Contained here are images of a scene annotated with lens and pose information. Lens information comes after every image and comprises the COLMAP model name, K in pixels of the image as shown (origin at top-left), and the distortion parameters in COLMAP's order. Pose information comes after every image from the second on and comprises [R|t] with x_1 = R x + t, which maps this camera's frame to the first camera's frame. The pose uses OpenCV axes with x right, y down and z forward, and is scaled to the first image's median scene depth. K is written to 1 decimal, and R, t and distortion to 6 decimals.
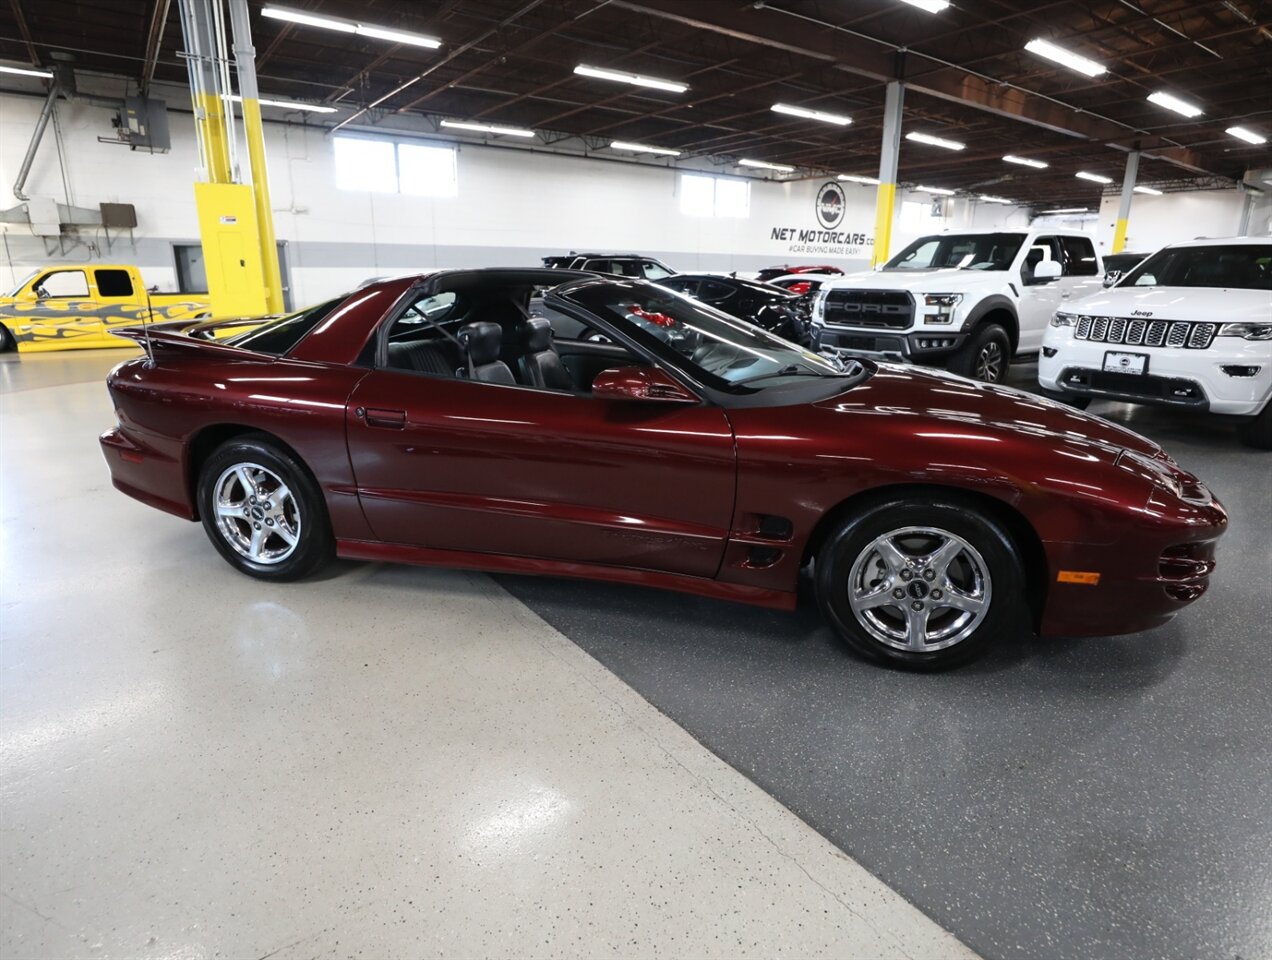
lens RADIAL K [[705.7, 0, 636.5], [0, 705.7, 462.6], [0, 0, 1]] dist [-0.021492, -0.000532]
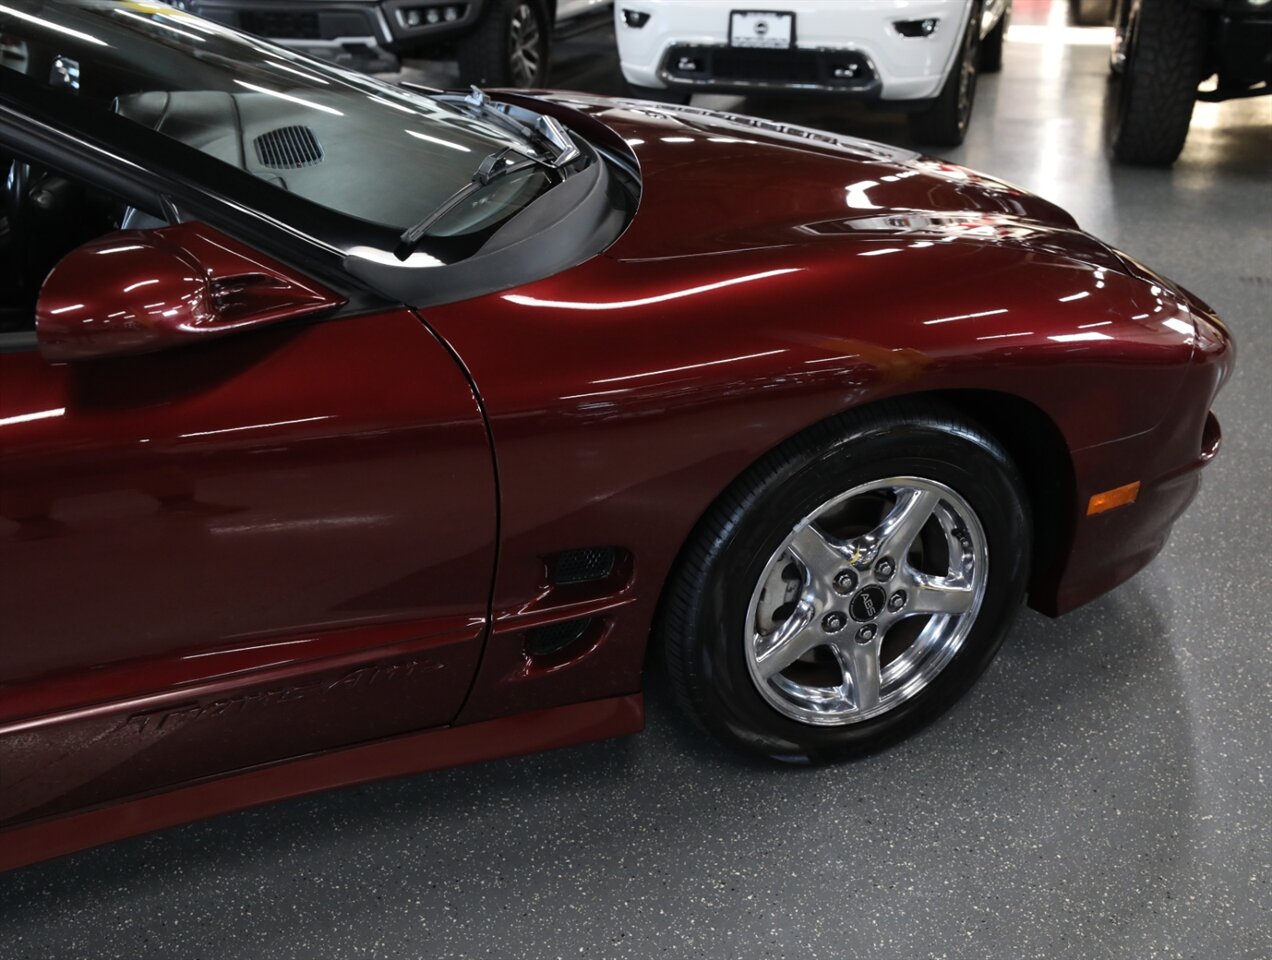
lens RADIAL K [[1261.3, 0, 636.0], [0, 1261.3, 480.0], [0, 0, 1]] dist [0.012618, 0.006661]
pose [[0.800378, -0.270904, 0.534796, -0.048750], [0.164553, 0.957088, 0.238548, -0.039040], [-0.576470, -0.102926, 0.810610, 0.118687]]
